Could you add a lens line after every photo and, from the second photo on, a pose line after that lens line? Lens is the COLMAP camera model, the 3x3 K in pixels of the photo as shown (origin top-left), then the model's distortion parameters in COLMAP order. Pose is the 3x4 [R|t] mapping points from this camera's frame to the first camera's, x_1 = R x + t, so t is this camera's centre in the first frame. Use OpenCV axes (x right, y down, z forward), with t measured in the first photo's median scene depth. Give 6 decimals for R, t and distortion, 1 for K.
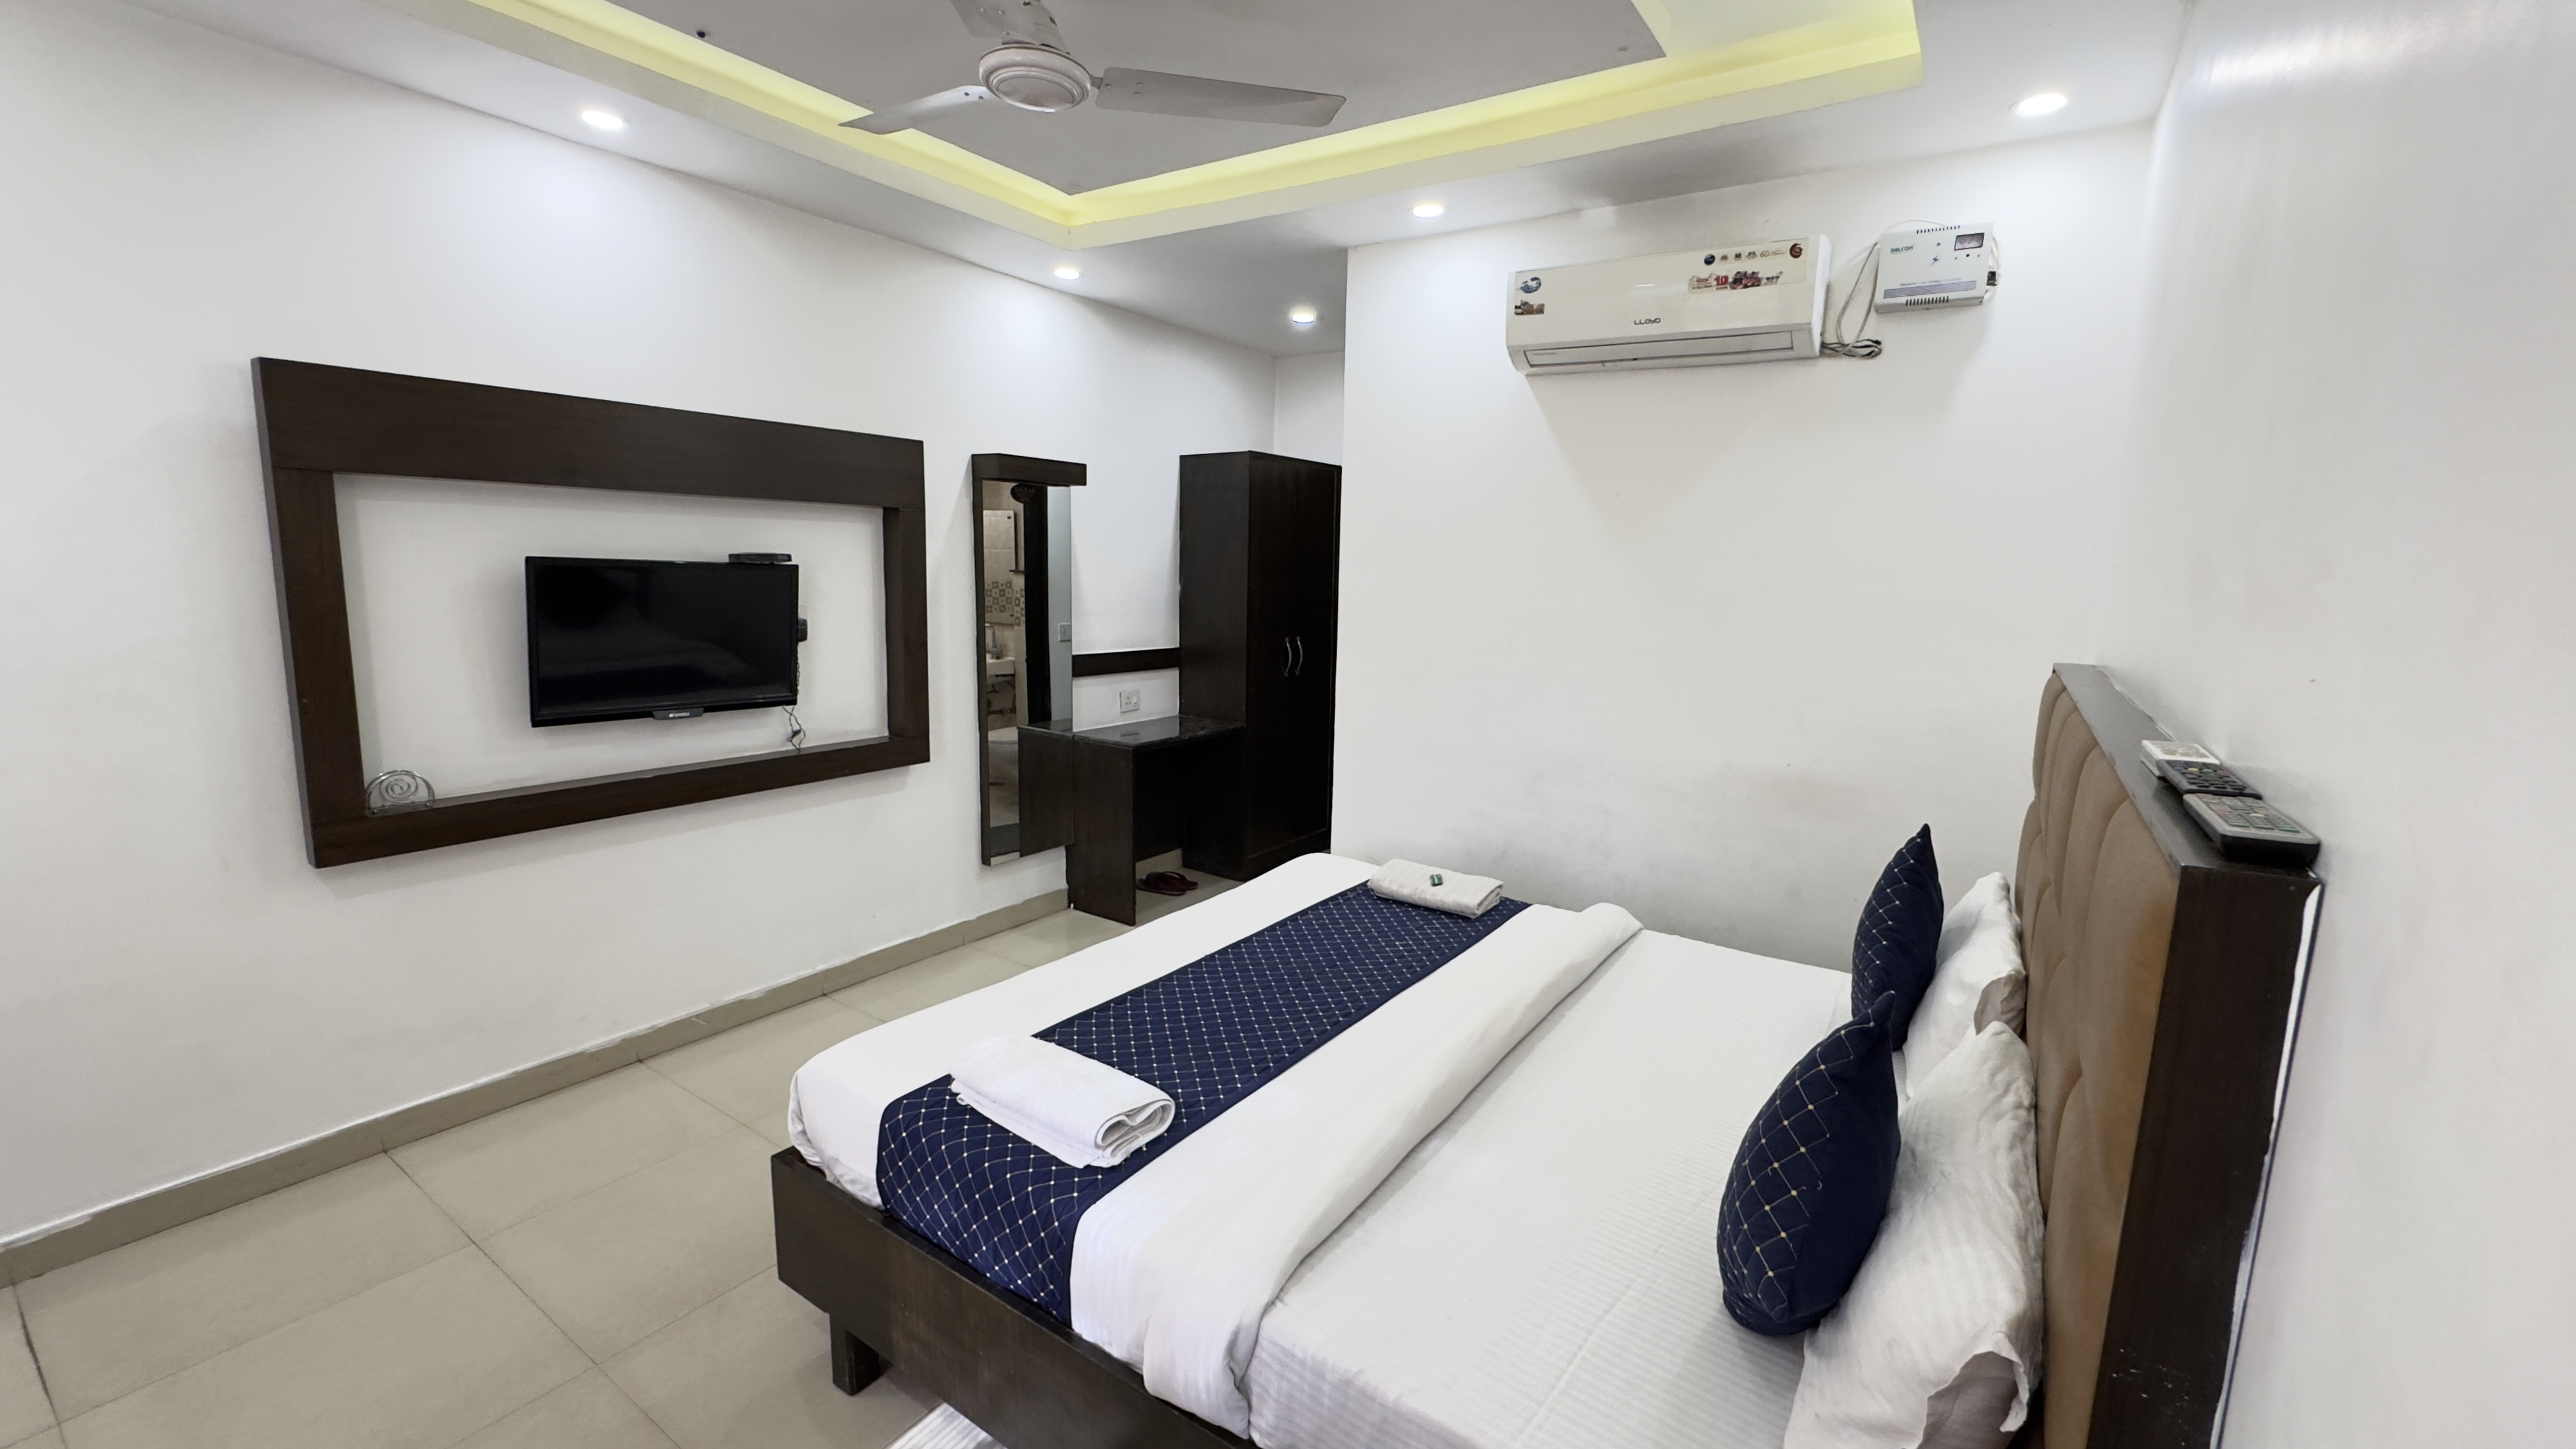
lens RADIAL K [[1019.9, 0, 1307.2], [0, 1019.9, 721.8], [0, 0, 1]] dist [-0.002502, 0.000101]
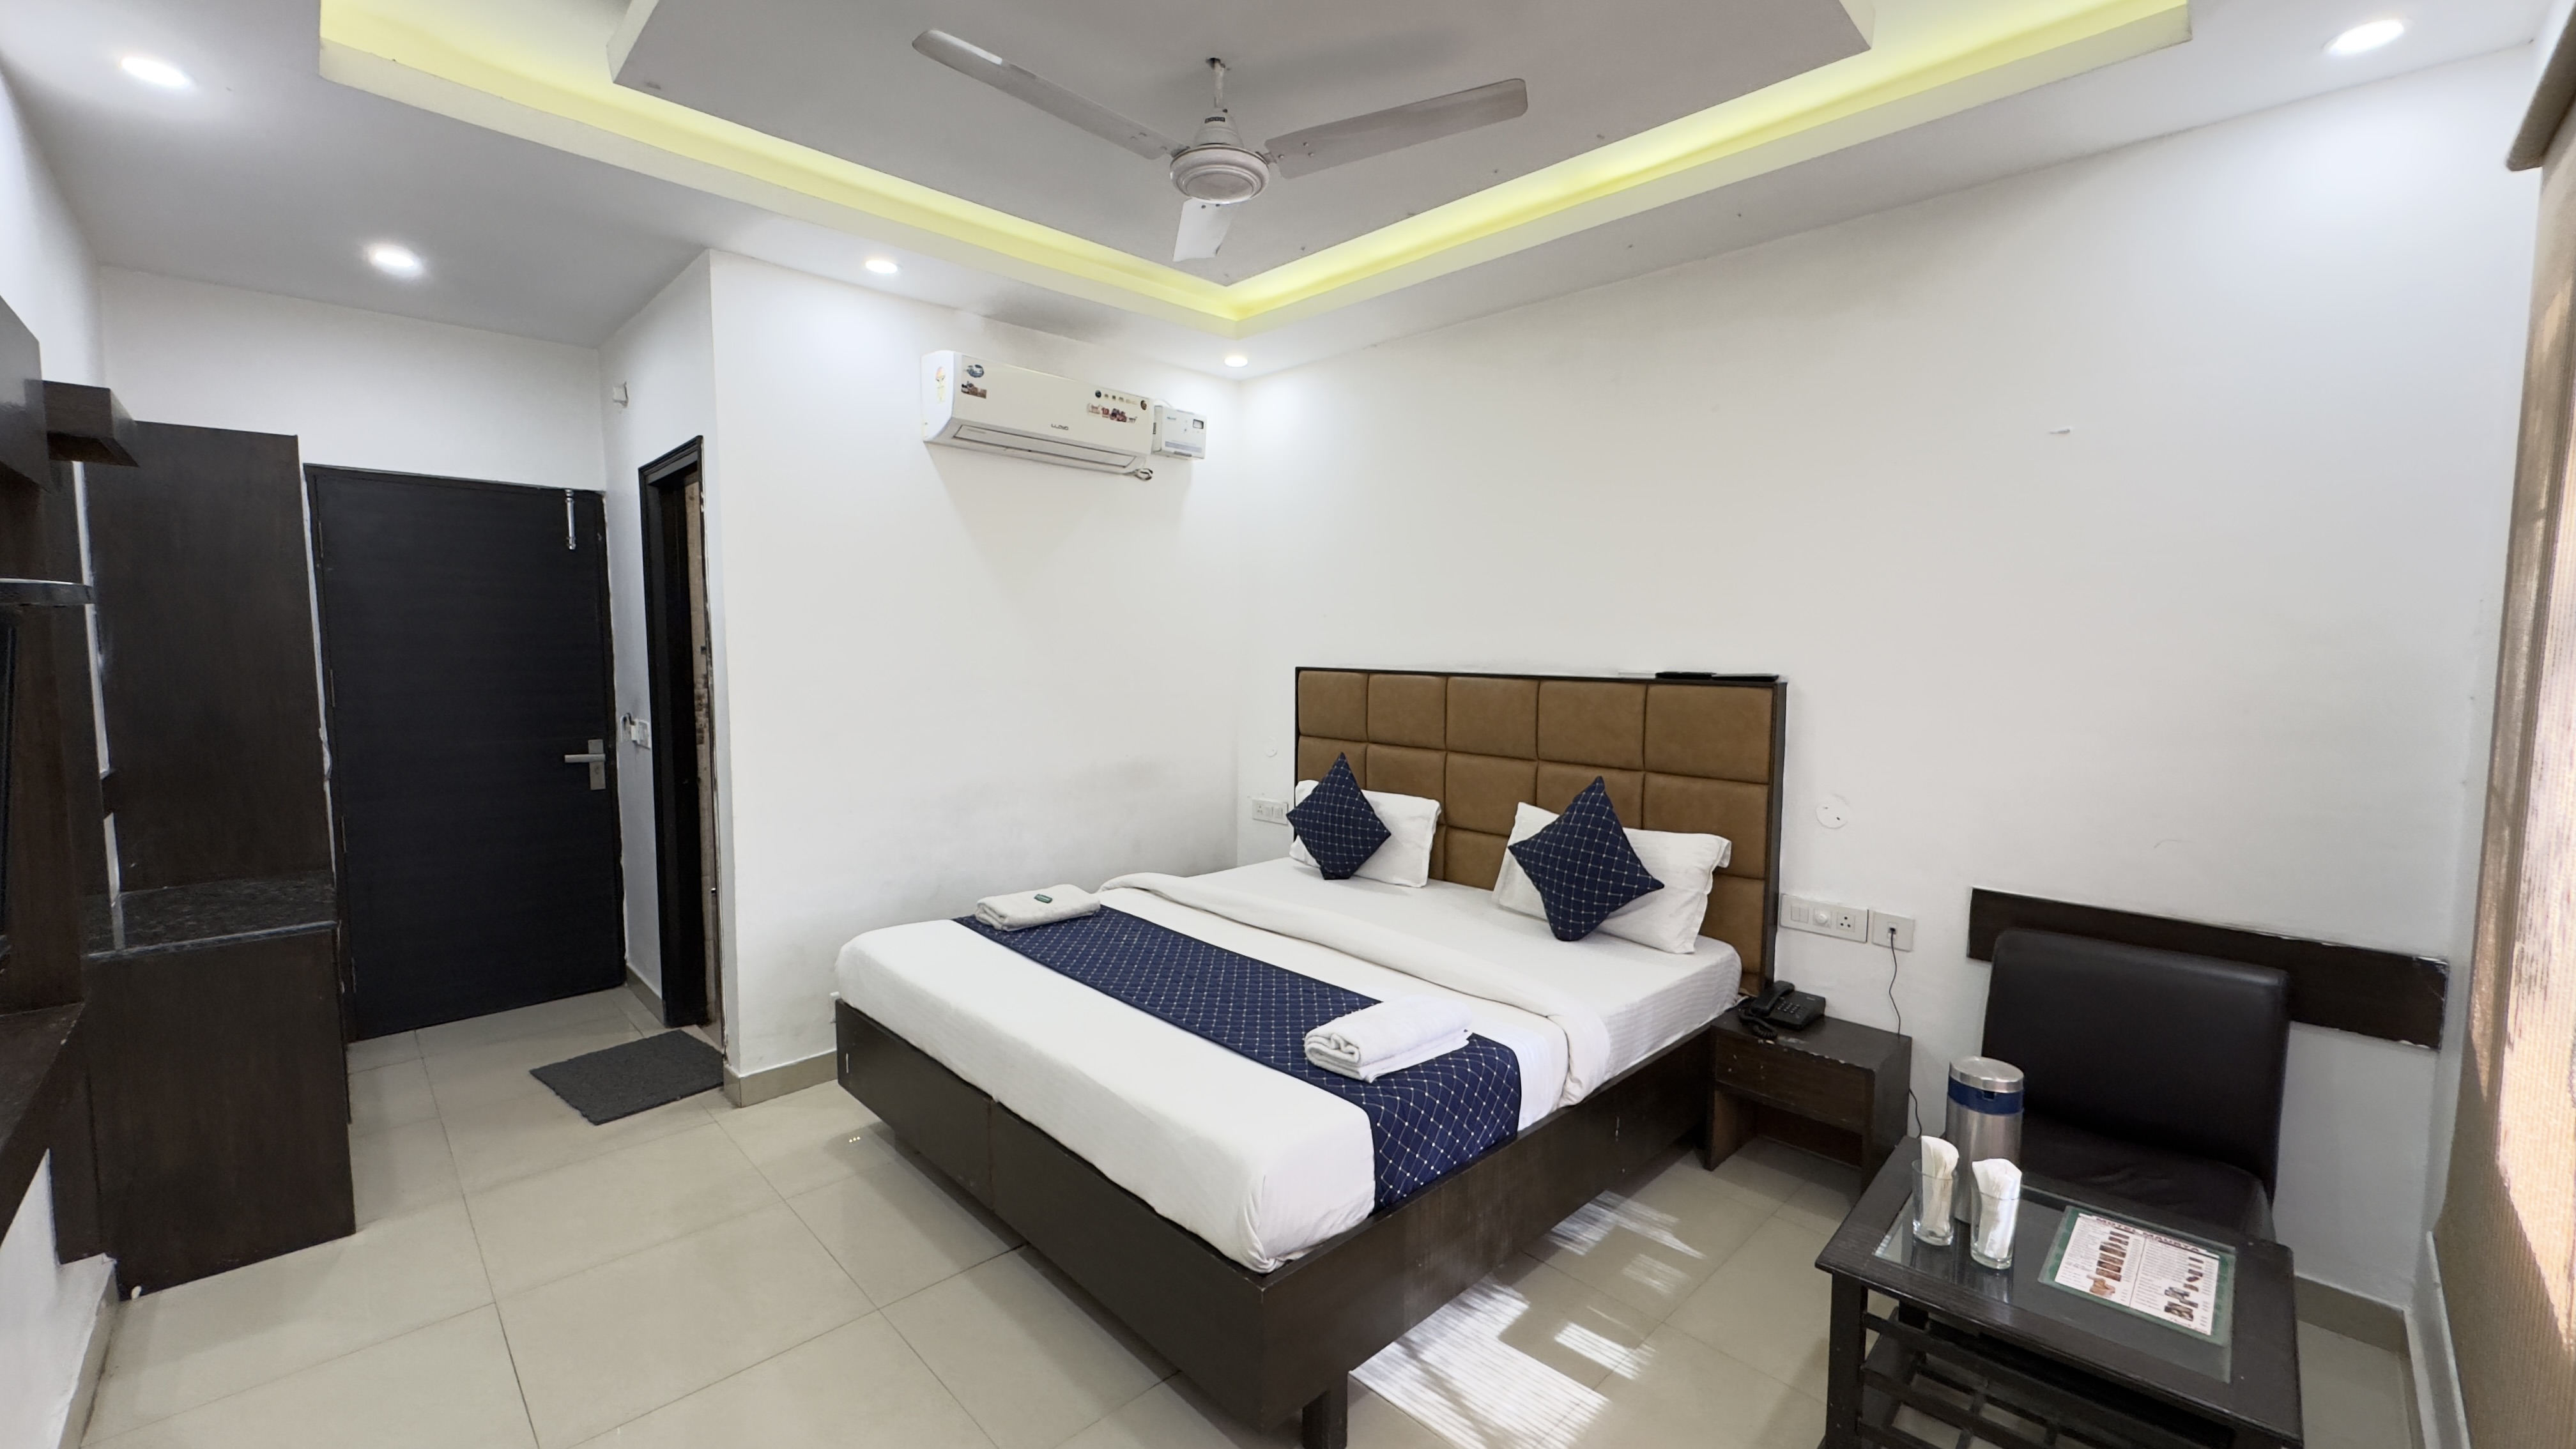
lens RADIAL K [[1019.9, 0, 1291.7], [0, 1019.9, 716.7], [0, 0, 1]] dist [-0.002502, 0.000101]
pose [[0.182852, -0.101260, 0.977912, -0.953664], [0.159055, 0.984625, 0.072215, -0.082883], [-0.970189, 0.142337, 0.196147, 0.541336]]
